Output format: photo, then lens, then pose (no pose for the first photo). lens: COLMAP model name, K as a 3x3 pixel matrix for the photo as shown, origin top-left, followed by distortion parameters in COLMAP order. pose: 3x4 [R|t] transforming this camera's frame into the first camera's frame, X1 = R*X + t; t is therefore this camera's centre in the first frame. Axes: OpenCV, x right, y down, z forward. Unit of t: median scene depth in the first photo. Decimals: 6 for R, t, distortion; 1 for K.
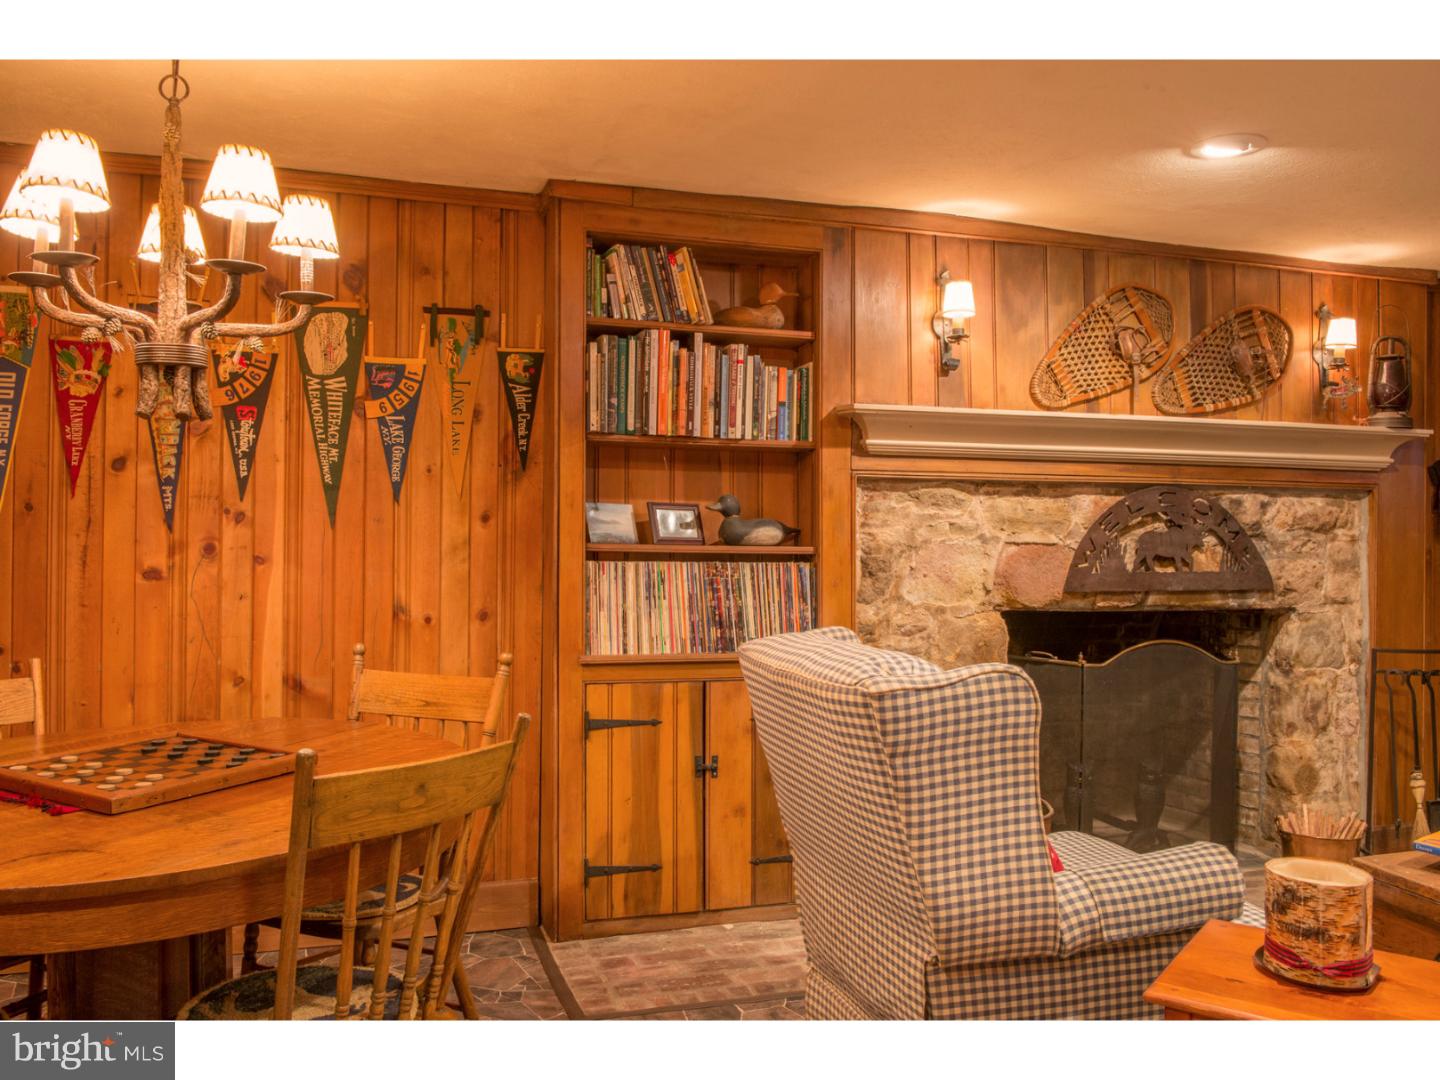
lens RADIAL K [[1175.8, 0, 719.2], [0, 1175.8, 537.6], [0, 0, 1]] dist [-0.044438, 0.011268]
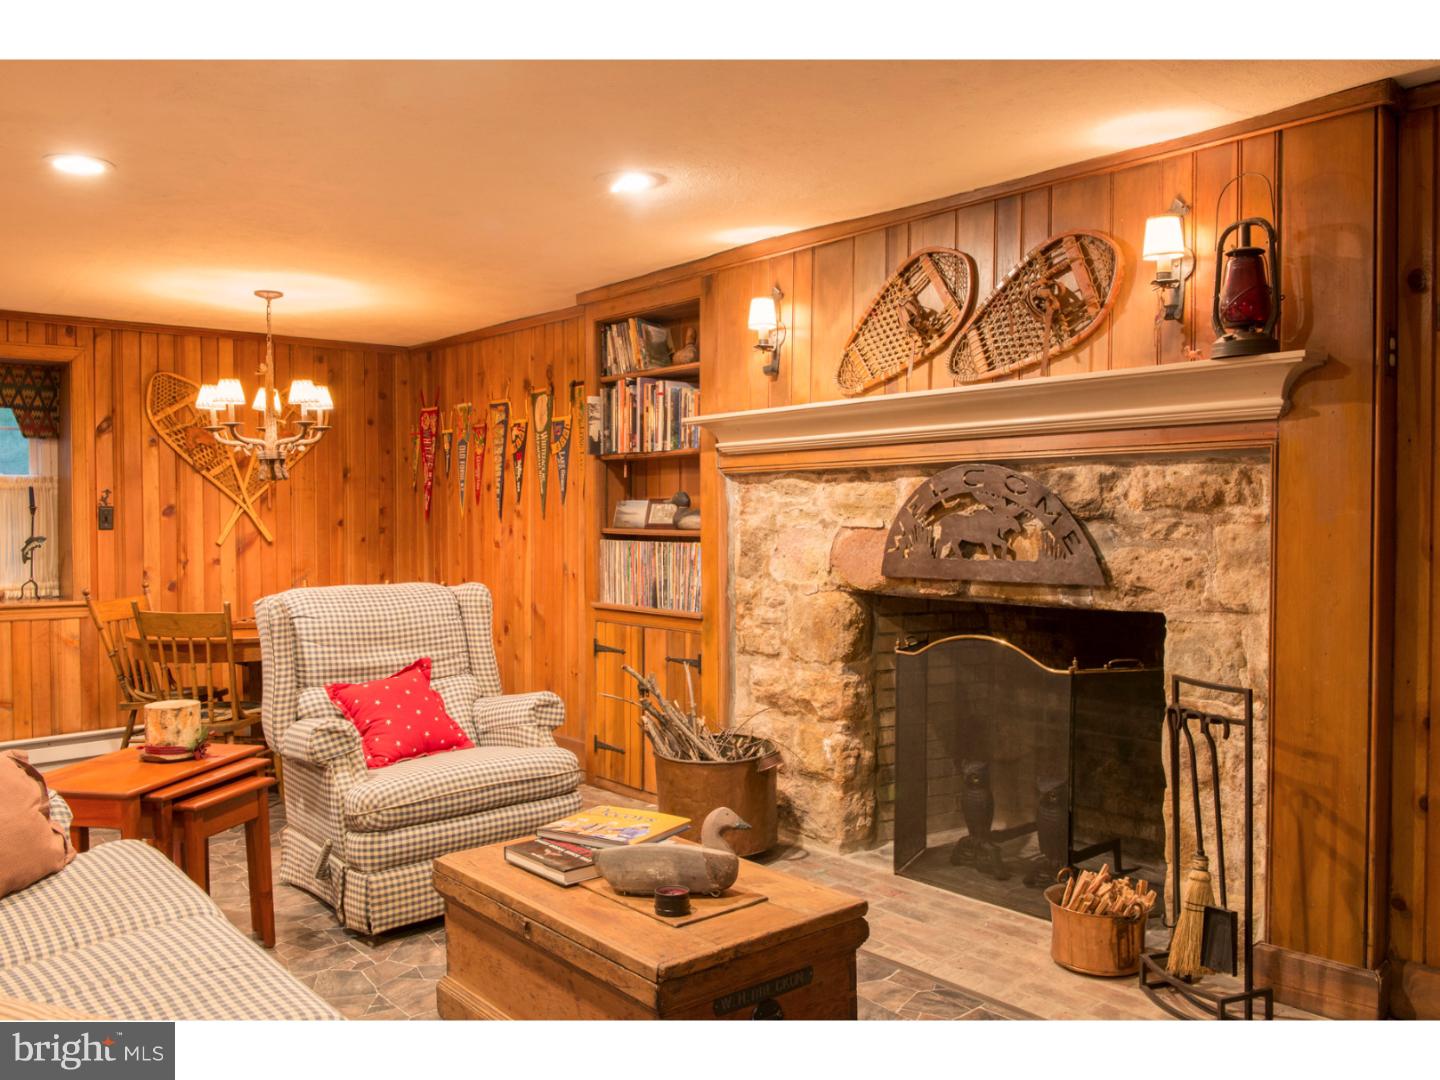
lens RADIAL K [[1175.8, 0, 715.5], [0, 1175.8, 541.1], [0, 0, 1]] dist [-0.044438, 0.011268]
pose [[0.379022, 0.013113, -0.925295, 1.179071], [0.017524, 0.999619, 0.021345, -0.007564], [0.925222, -0.024305, 0.378648, 0.494543]]
